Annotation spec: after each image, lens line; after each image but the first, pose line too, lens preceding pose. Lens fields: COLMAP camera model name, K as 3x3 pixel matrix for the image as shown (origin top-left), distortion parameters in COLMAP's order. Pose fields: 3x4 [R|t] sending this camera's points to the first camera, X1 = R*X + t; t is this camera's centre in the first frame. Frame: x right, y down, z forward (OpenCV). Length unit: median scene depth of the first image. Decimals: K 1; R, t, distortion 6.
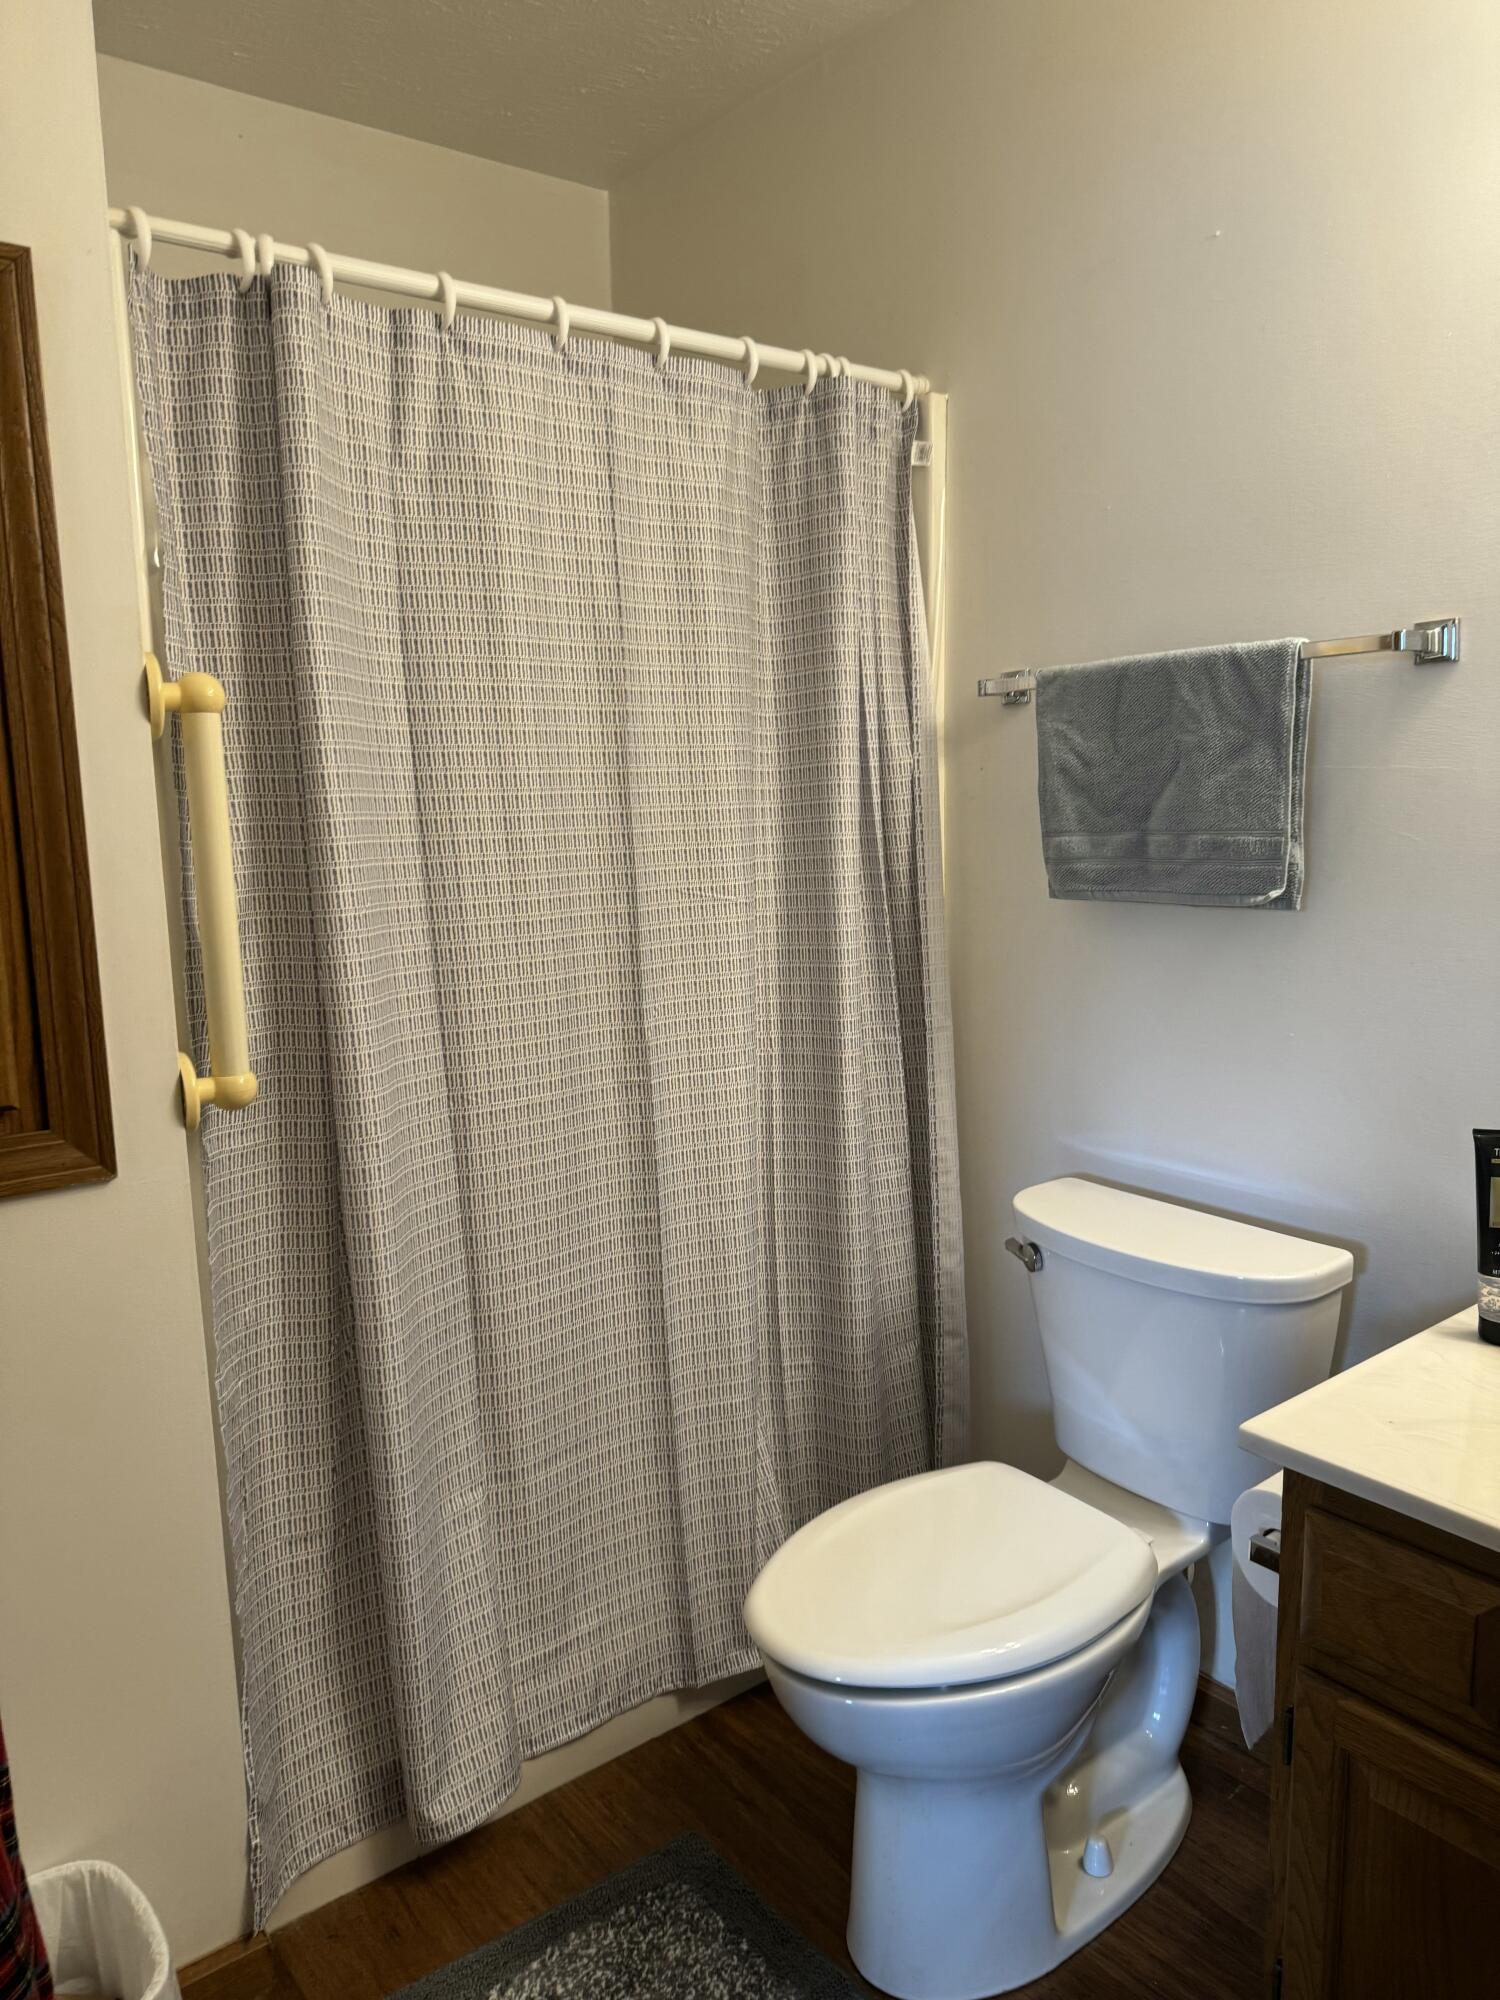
lens RADIAL K [[1412.3, 0, 747.4], [0, 1412.3, 1014.9], [0, 0, 1]] dist [0.170989, -0.364533]
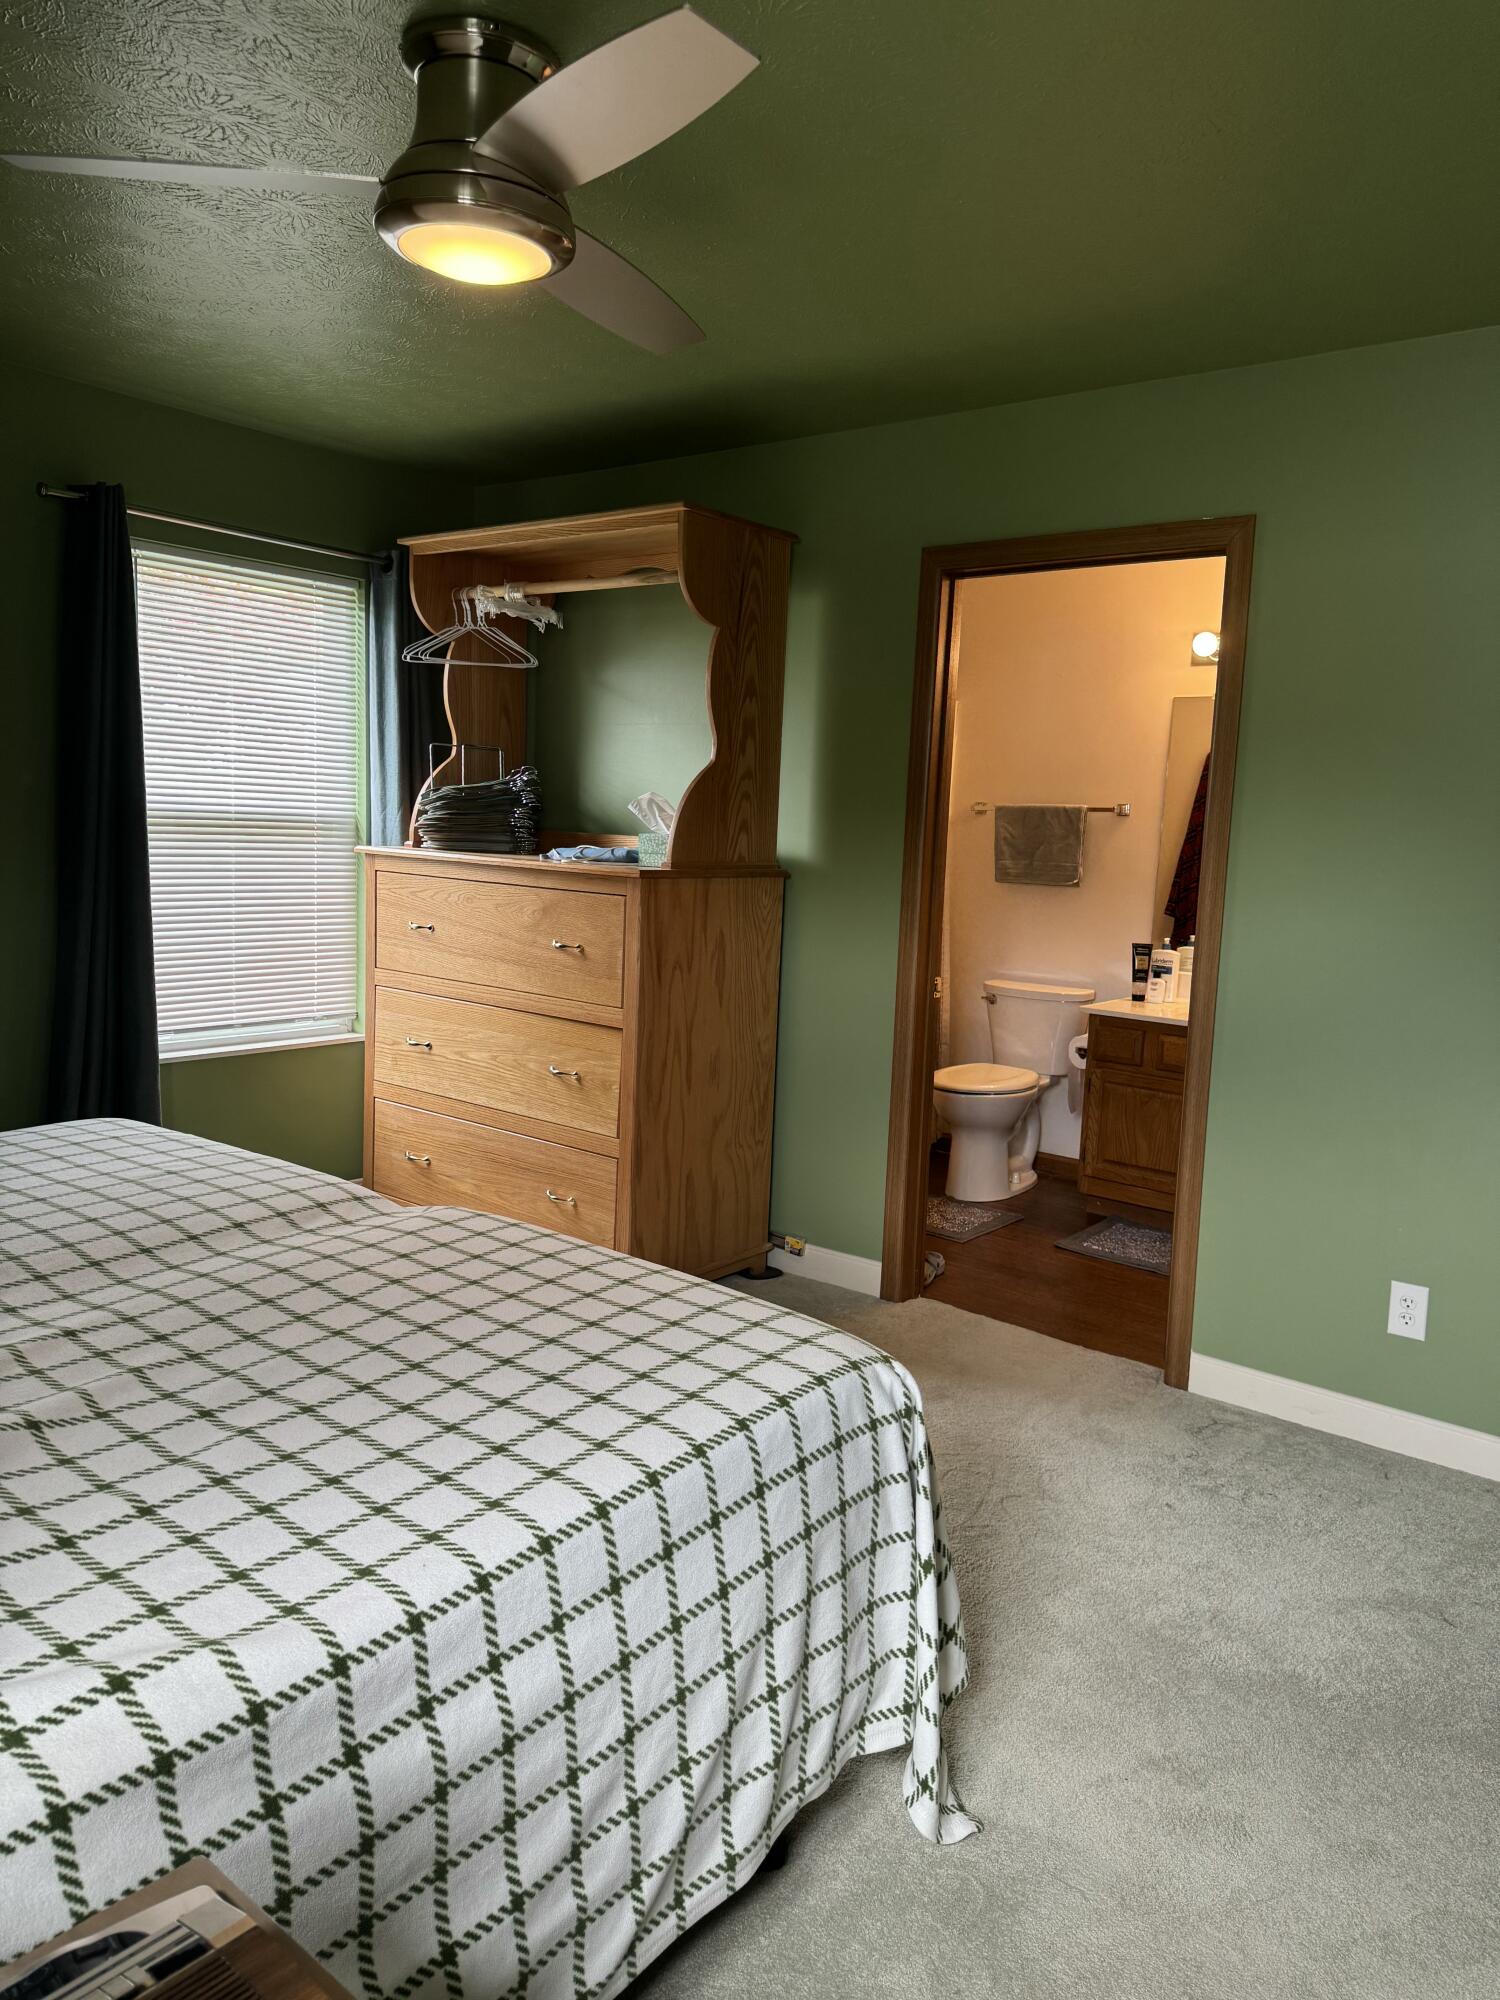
lens RADIAL K [[1428.0, 0, 759.1], [0, 1428.0, 1019.9], [0, 0, 1]] dist [0.088224, -0.103658]
pose [[0.965877, 0.032254, 0.256986, -1.019010], [-0.026681, 0.999328, -0.025144, 0.292166], [-0.257625, 0.017429, 0.966088, -1.731302]]
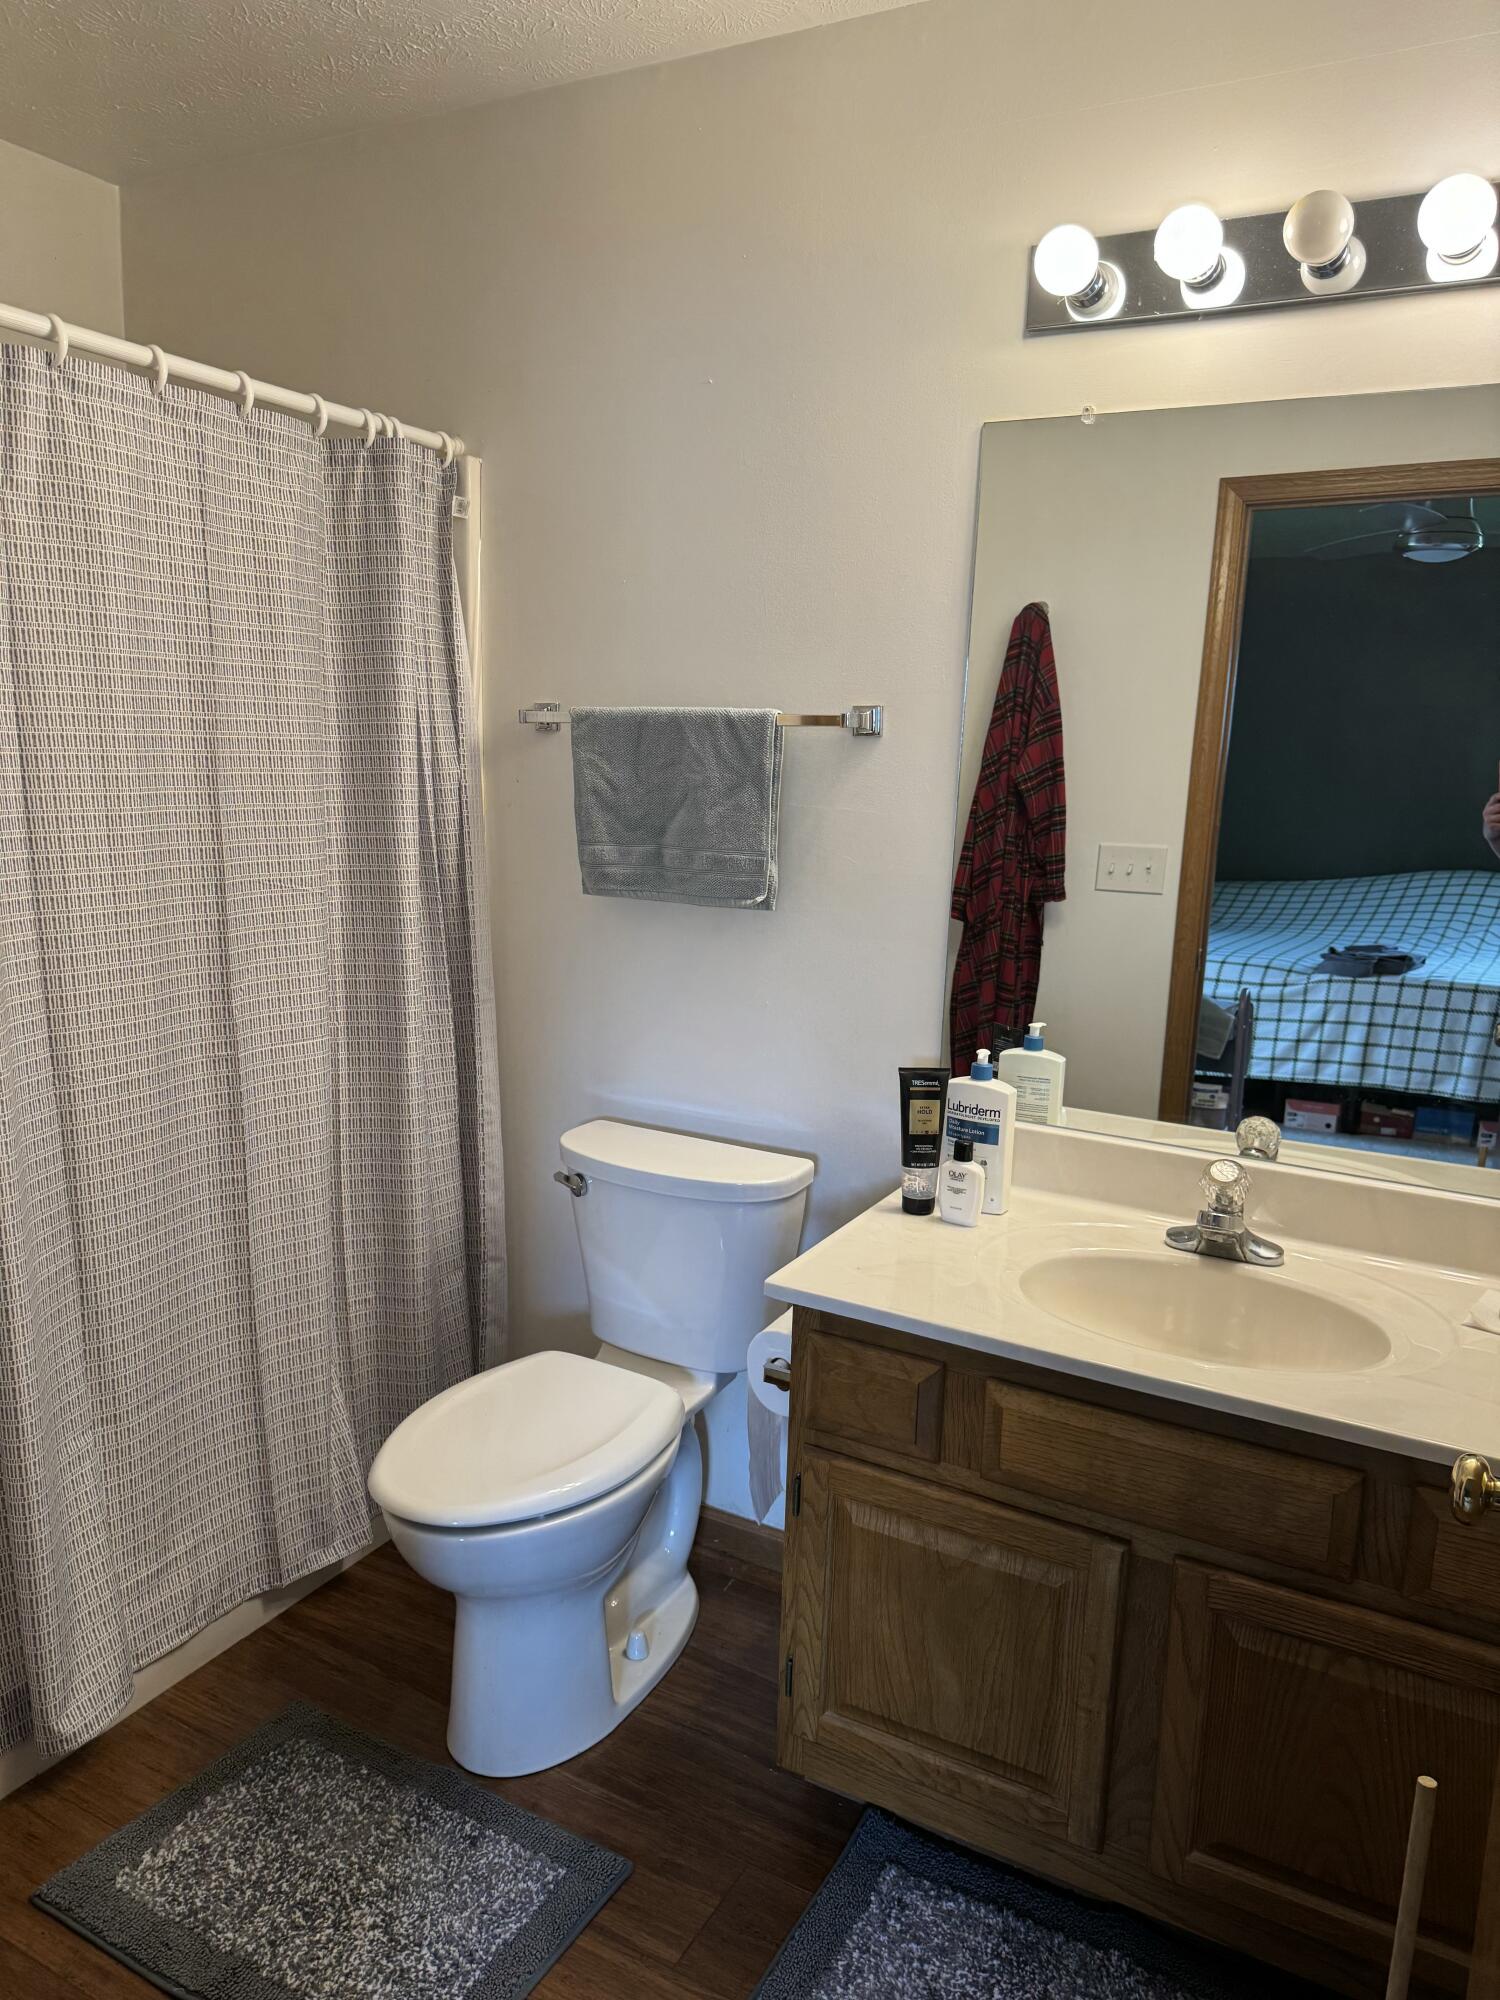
lens RADIAL K [[1428.0, 0, 759.1], [0, 1428.0, 1019.9], [0, 0, 1]] dist [0.088224, -0.103658]
pose [[0.914512, -0.023293, 0.403887, -0.153453], [0.009874, 0.999329, 0.035275, -0.016244], [-0.404438, -0.028271, 0.914128, -0.195522]]
